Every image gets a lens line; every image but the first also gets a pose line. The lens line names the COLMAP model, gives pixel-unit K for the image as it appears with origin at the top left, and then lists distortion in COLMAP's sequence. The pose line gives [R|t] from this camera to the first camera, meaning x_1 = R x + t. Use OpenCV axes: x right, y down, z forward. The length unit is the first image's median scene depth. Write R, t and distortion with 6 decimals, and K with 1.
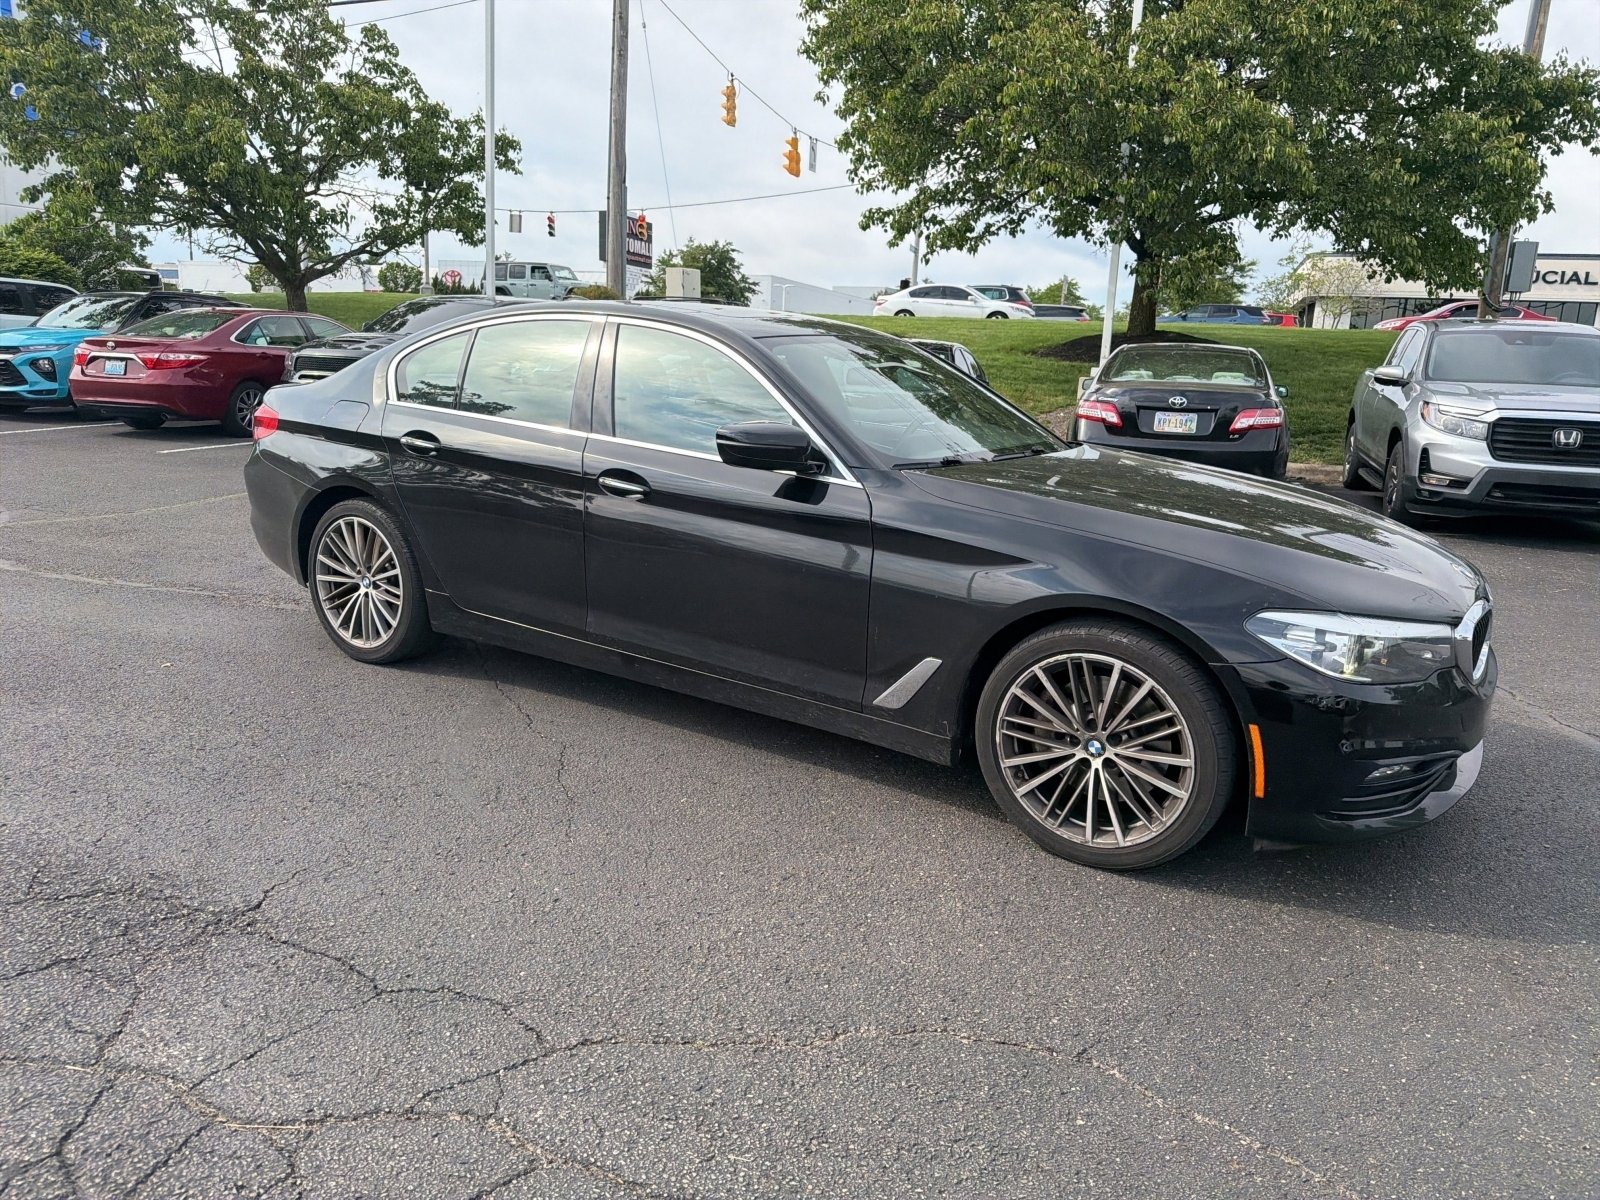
lens RADIAL K [[1130.5, 0, 805.1], [0, 1130.5, 601.7], [0, 0, 1]] dist [0.024380, -0.029453]
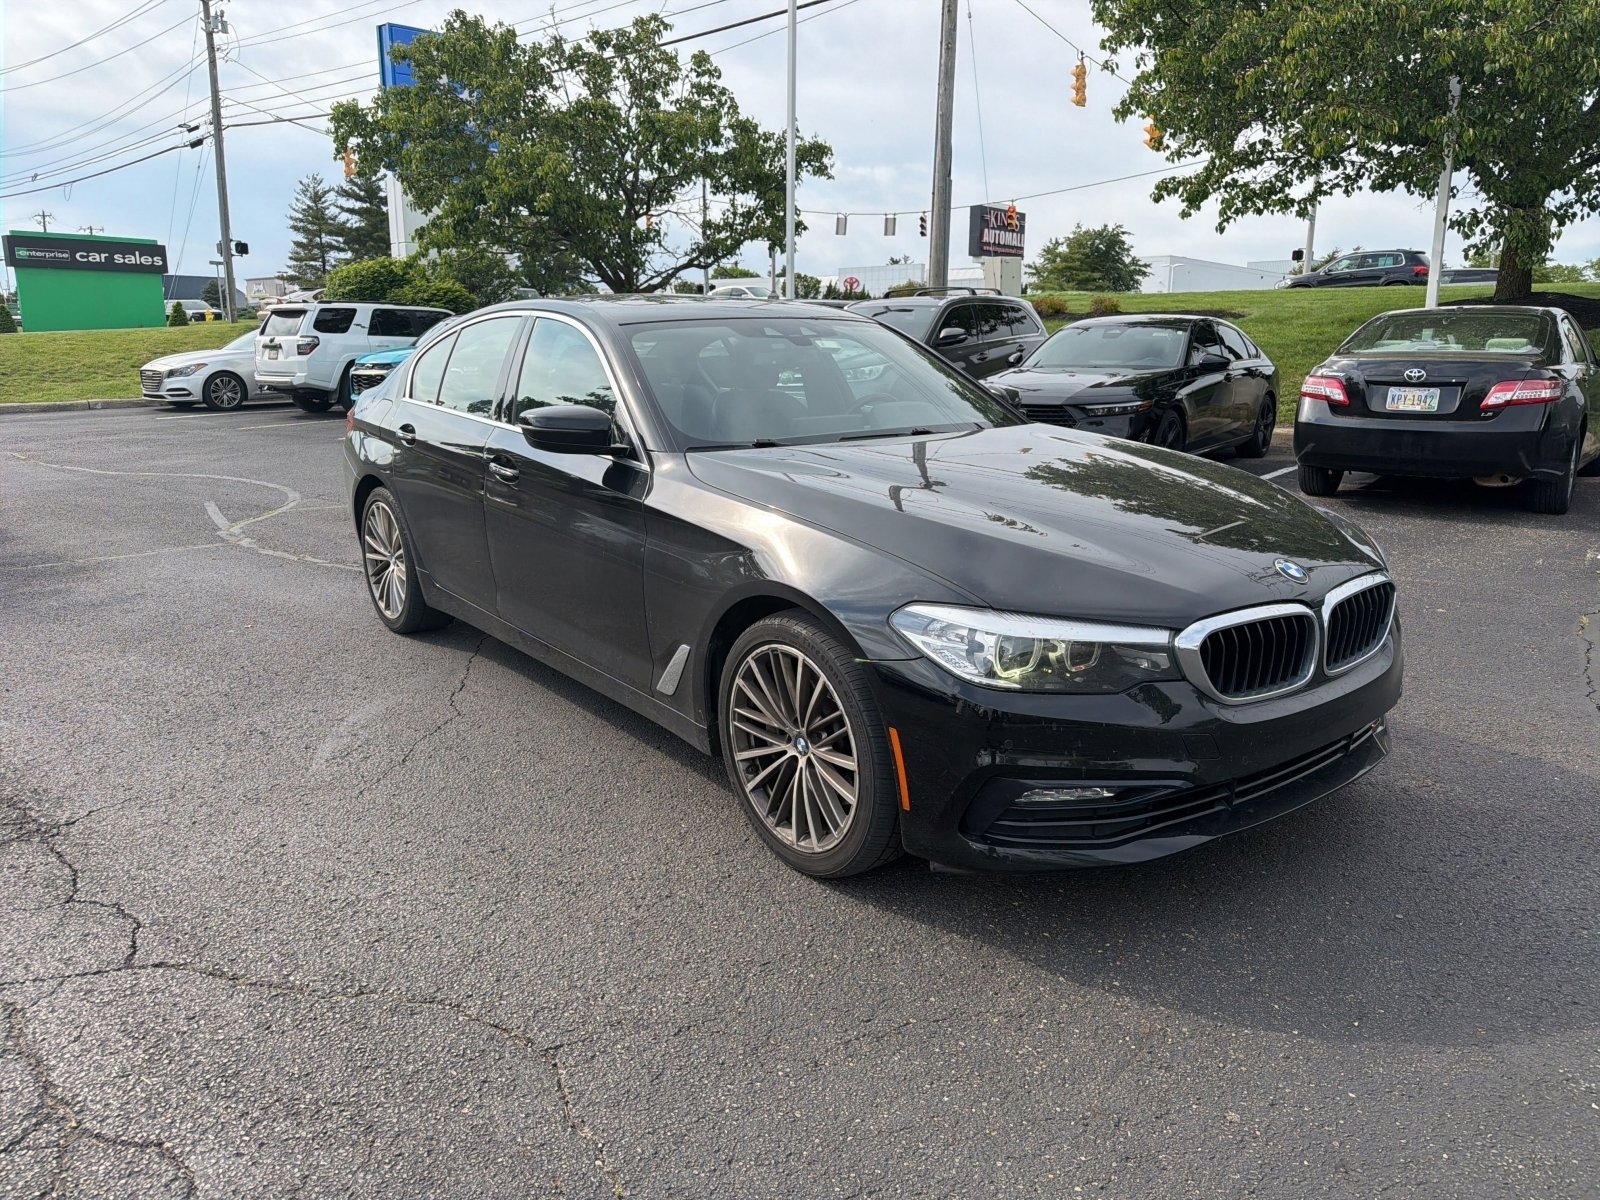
lens RADIAL K [[1130.5, 0, 808.3], [0, 1130.5, 605.2], [0, 0, 1]] dist [0.024380, -0.029453]
pose [[0.940776, 0.032779, -0.337440, 0.190527], [-0.030272, 0.999461, 0.012690, 0.000183], [0.337674, -0.001723, 0.941262, 0.039853]]
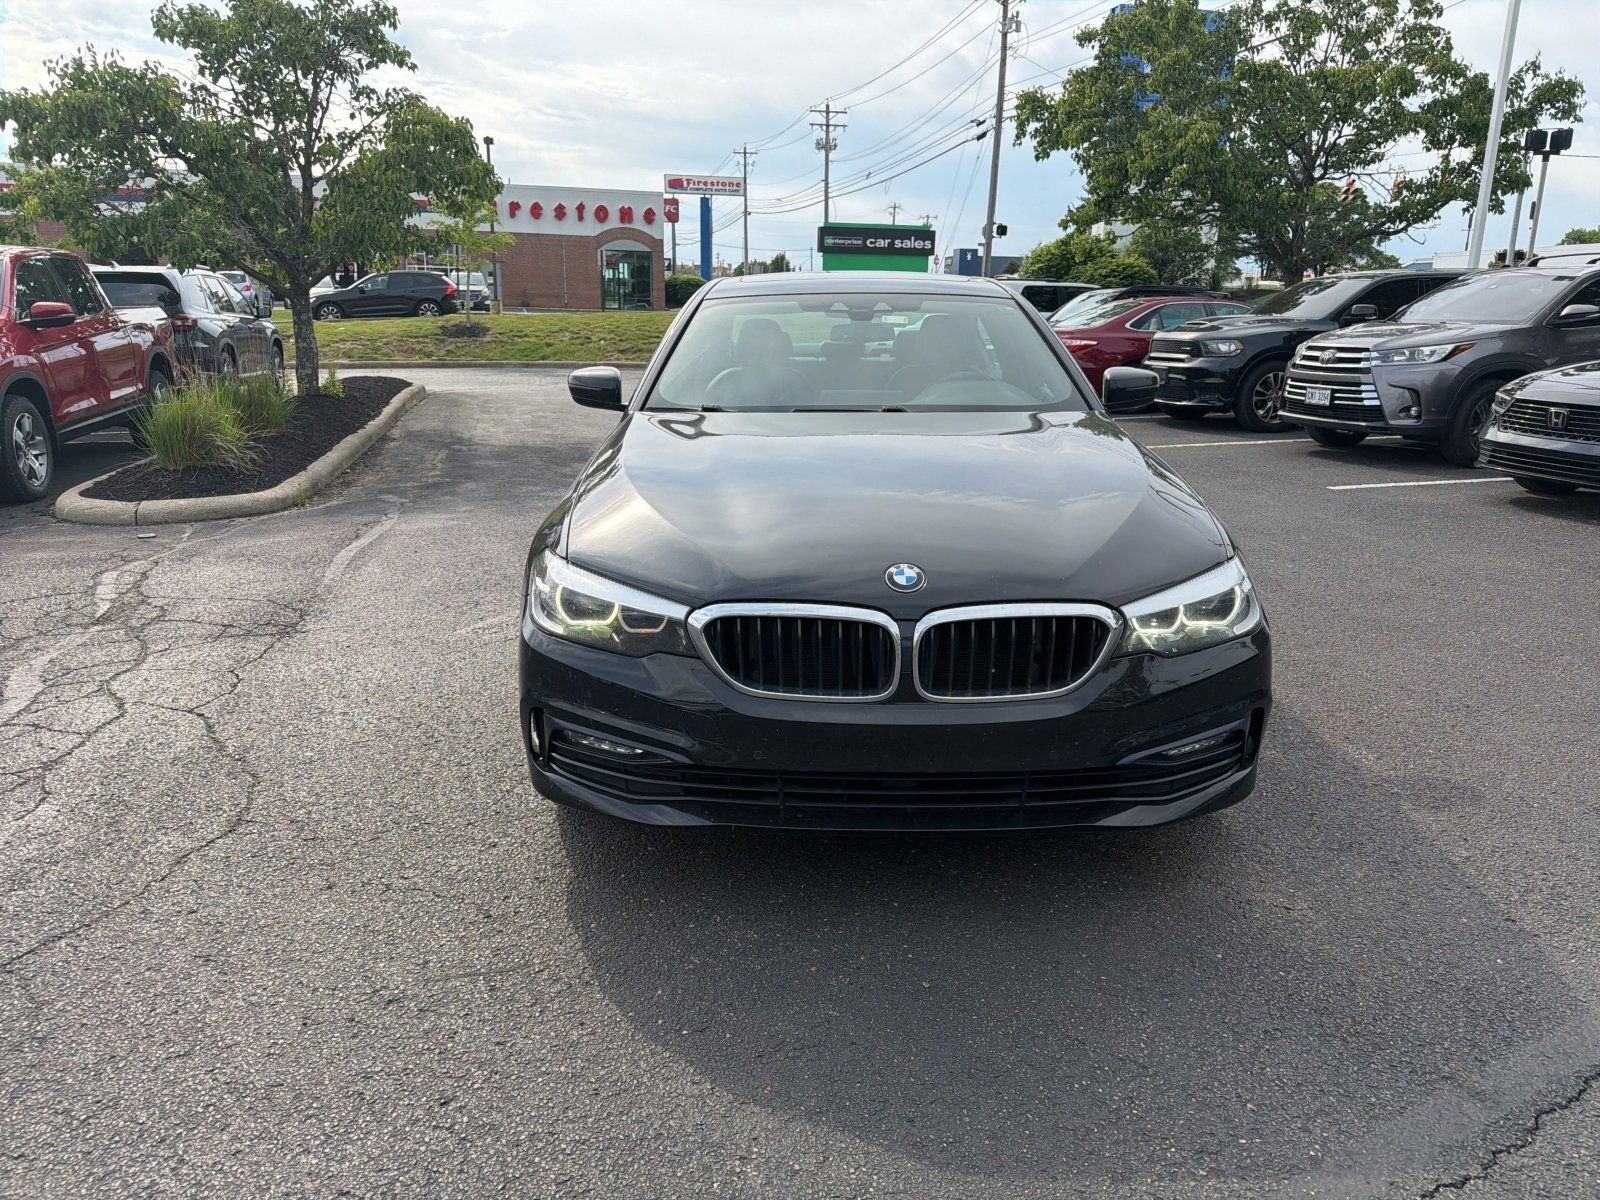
lens RADIAL K [[1130.5, 0, 805.0], [0, 1130.5, 602.5], [0, 0, 1]] dist [0.024380, -0.029453]
pose [[0.536950, 0.174383, -0.825394, 0.414949], [-0.169672, 0.980733, 0.096823, -0.024506], [0.826375, 0.088057, 0.556192, 0.192939]]
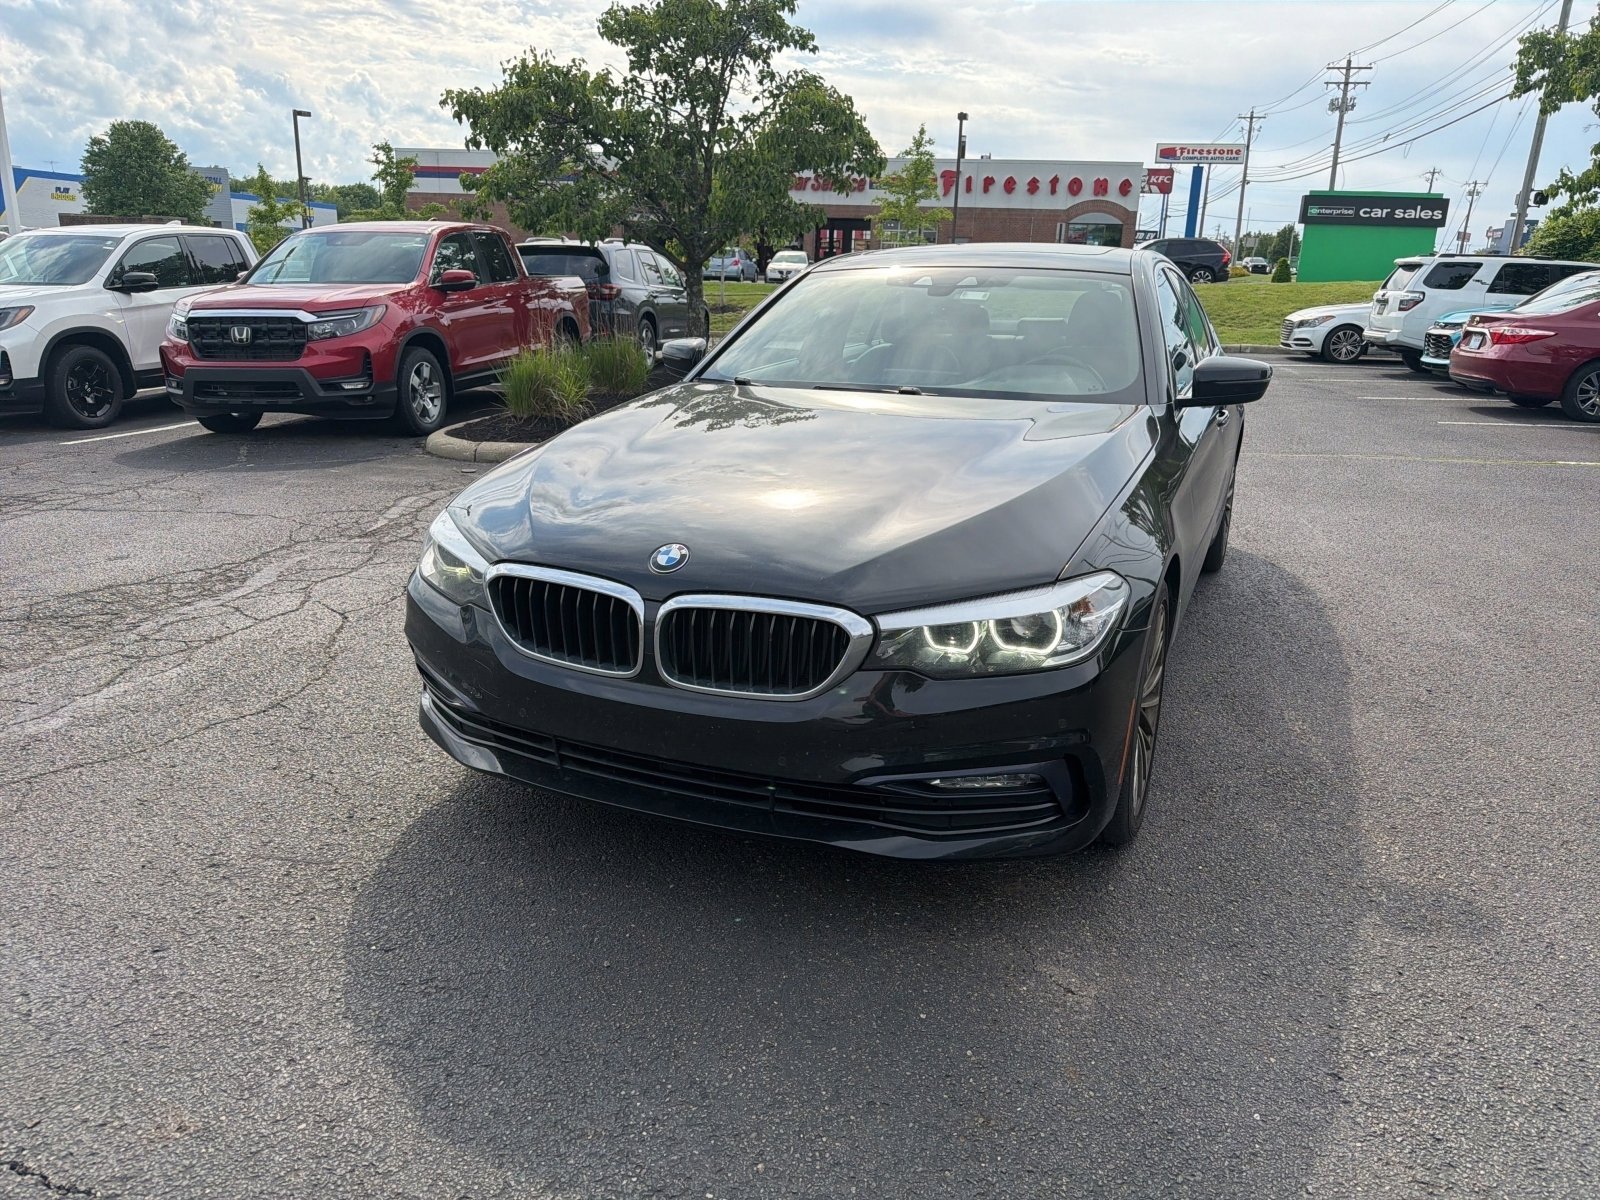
lens RADIAL K [[1130.5, 0, 800.8], [0, 1130.5, 606.5], [0, 0, 1]] dist [0.024380, -0.029453]
pose [[0.151806, 0.238596, -0.959180, 0.464371], [-0.231932, 0.951931, 0.200086, -0.056589], [0.960814, 0.192090, 0.199847, 0.338164]]
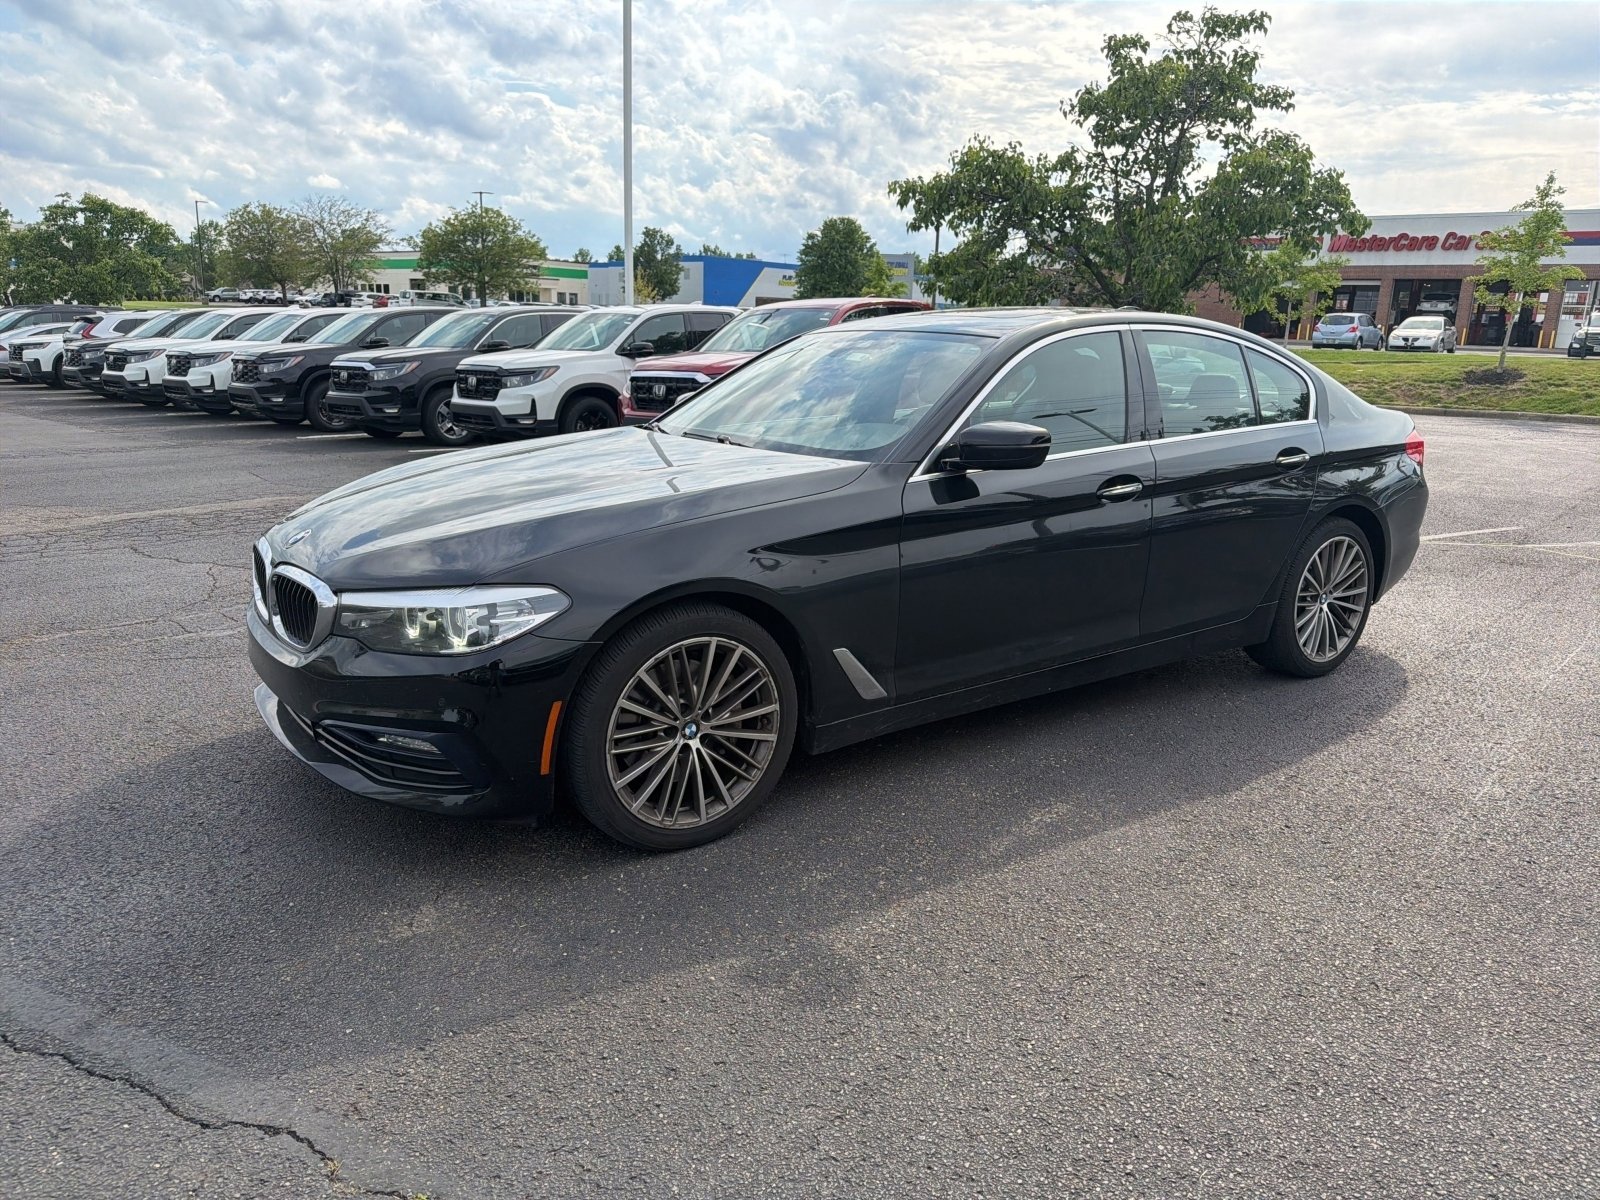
lens RADIAL K [[1130.5, 0, 814.6], [0, 1130.5, 611.8], [0, 0, 1]] dist [0.024380, -0.029453]
pose [[-0.377835, 0.171736, -0.909806, 0.469683], [-0.238024, 0.931603, 0.274700, -0.121085], [0.894754, 0.320347, -0.311115, 0.614306]]
